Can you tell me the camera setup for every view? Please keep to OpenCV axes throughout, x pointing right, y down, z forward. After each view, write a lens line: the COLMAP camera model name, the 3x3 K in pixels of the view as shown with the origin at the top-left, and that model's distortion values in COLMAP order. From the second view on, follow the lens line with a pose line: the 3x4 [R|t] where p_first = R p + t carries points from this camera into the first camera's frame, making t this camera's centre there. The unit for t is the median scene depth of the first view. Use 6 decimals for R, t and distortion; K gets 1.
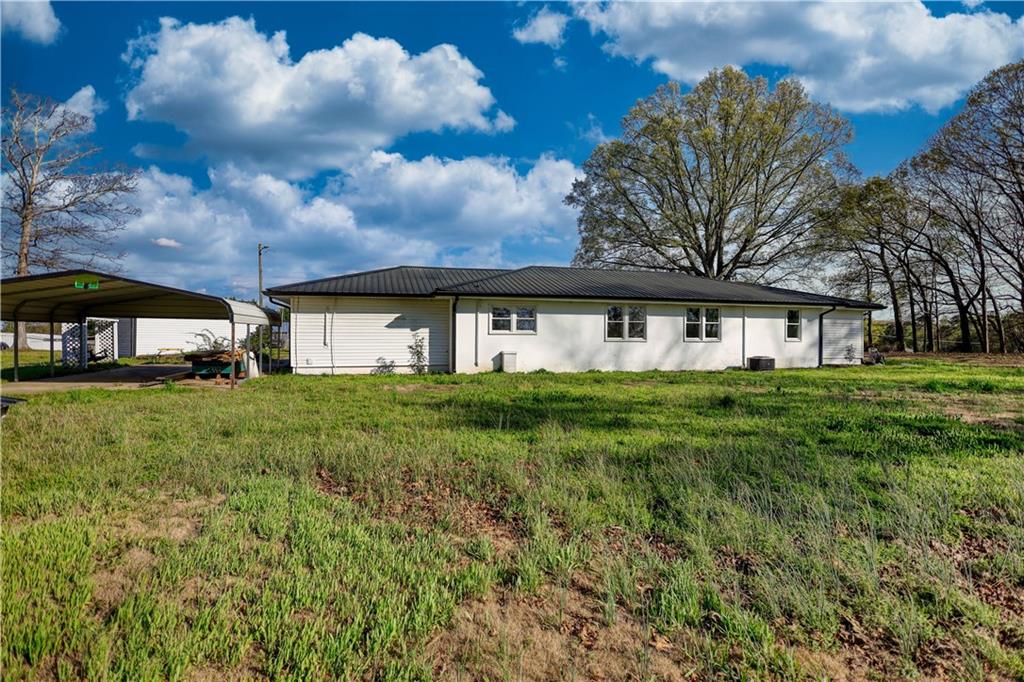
lens RADIAL K [[463.2, 0, 512.0], [0, 463.2, 341.0], [0, 0, 1]] dist [0.000763, 0.000090]
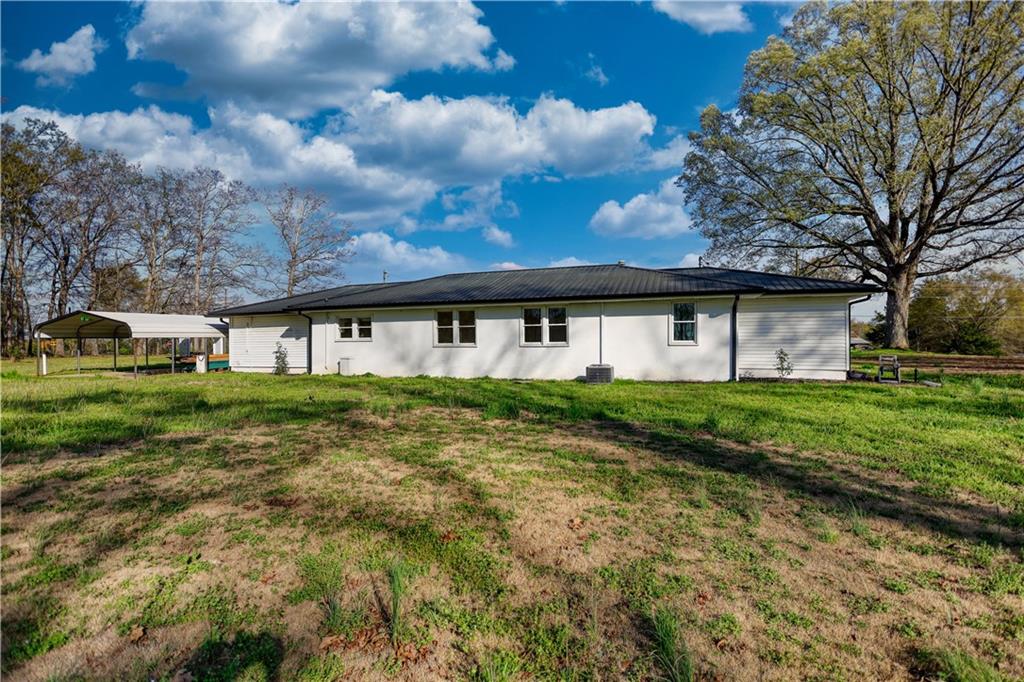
lens RADIAL K [[478.3, 0, 515.2], [0, 478.3, 342.5], [0, 0, 1]] dist [0.000013, 0.000182]
pose [[0.828978, -0.012192, -0.559148, 0.909515], [0.007660, 0.999916, -0.010446, 0.002982], [0.559228, 0.004377, 0.829002, 0.236236]]
